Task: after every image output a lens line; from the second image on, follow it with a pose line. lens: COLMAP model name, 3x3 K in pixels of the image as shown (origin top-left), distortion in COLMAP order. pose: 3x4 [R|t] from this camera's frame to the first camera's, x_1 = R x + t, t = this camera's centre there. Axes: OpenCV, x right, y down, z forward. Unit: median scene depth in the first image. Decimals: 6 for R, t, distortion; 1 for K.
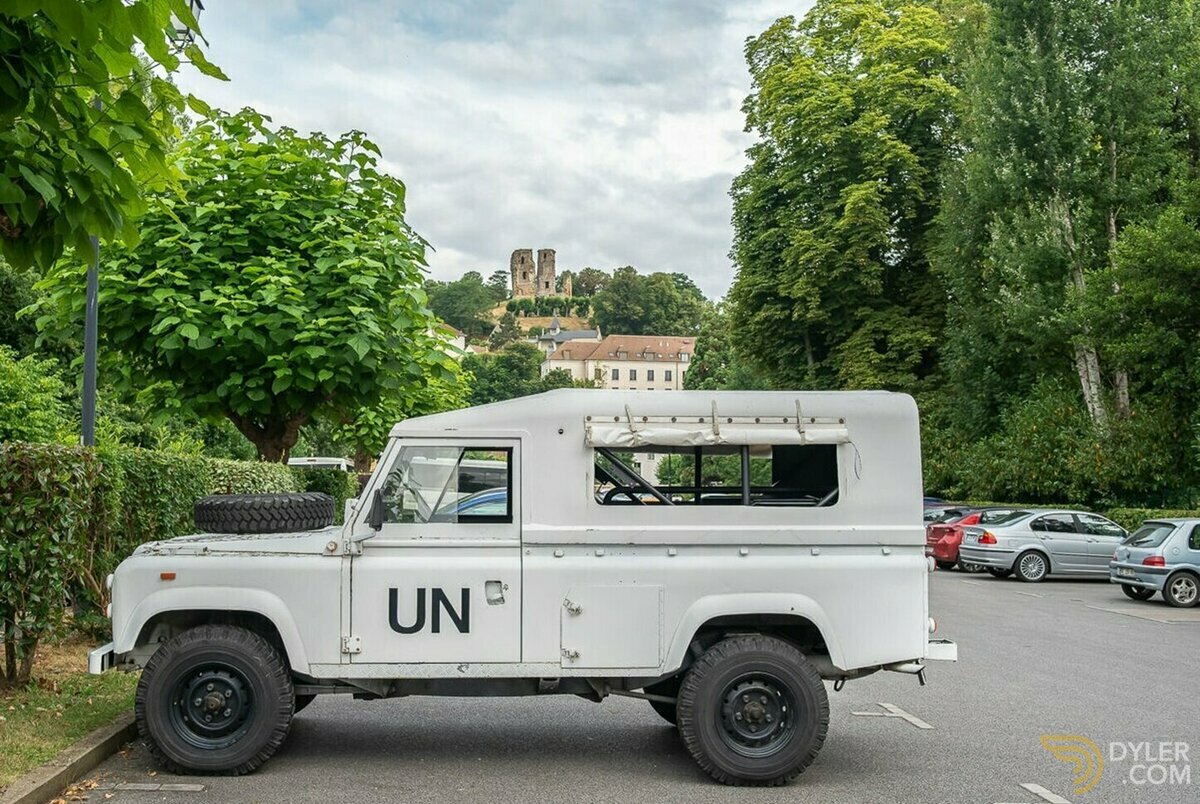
lens RADIAL K [[1242.8, 0, 601.6], [0, 1242.8, 402.8], [0, 0, 1]] dist [0.009988, 0.000000]
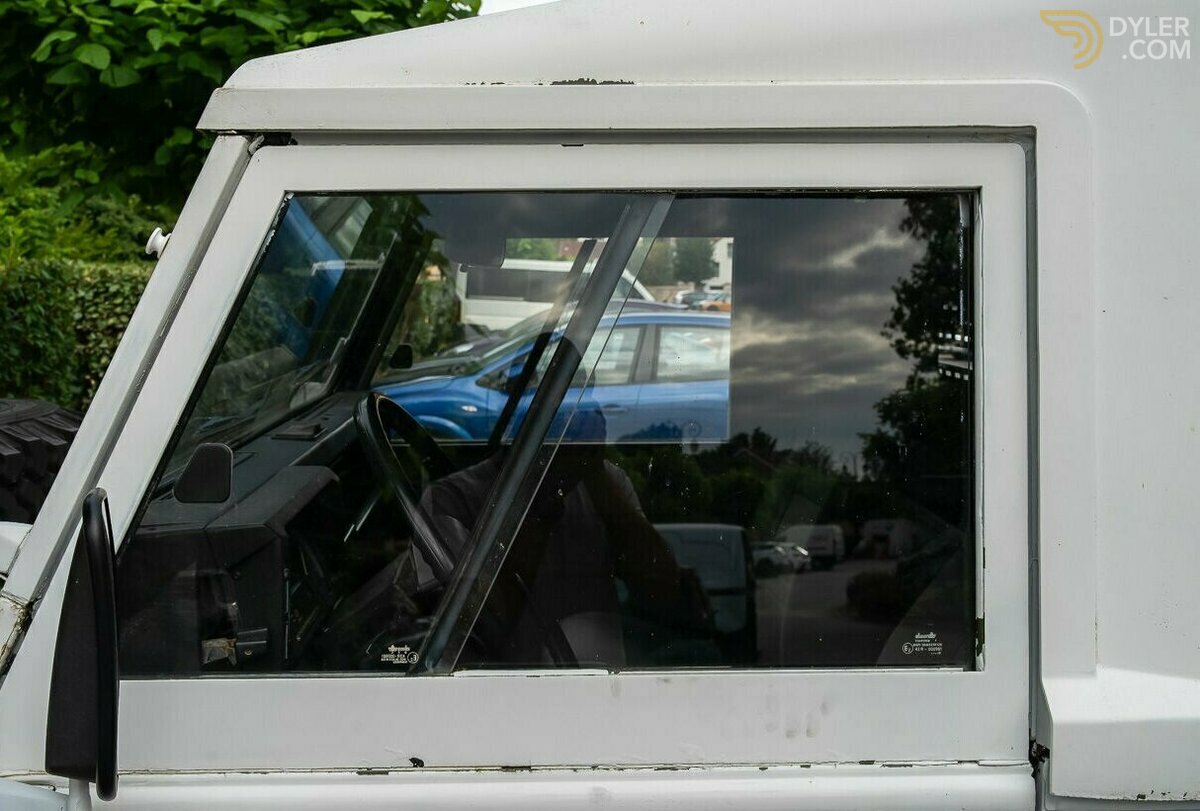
lens RADIAL K [[1226.3, 0, 599.8], [0, 1226.3, 406.4], [0, 0, 1]] dist [-0.021439, 0.000000]
pose [[0.998561, -0.004486, -0.053442, -0.051772], [0.013219, 0.986338, 0.164202, 0.016975], [0.051976, -0.164672, 0.984978, 0.389081]]
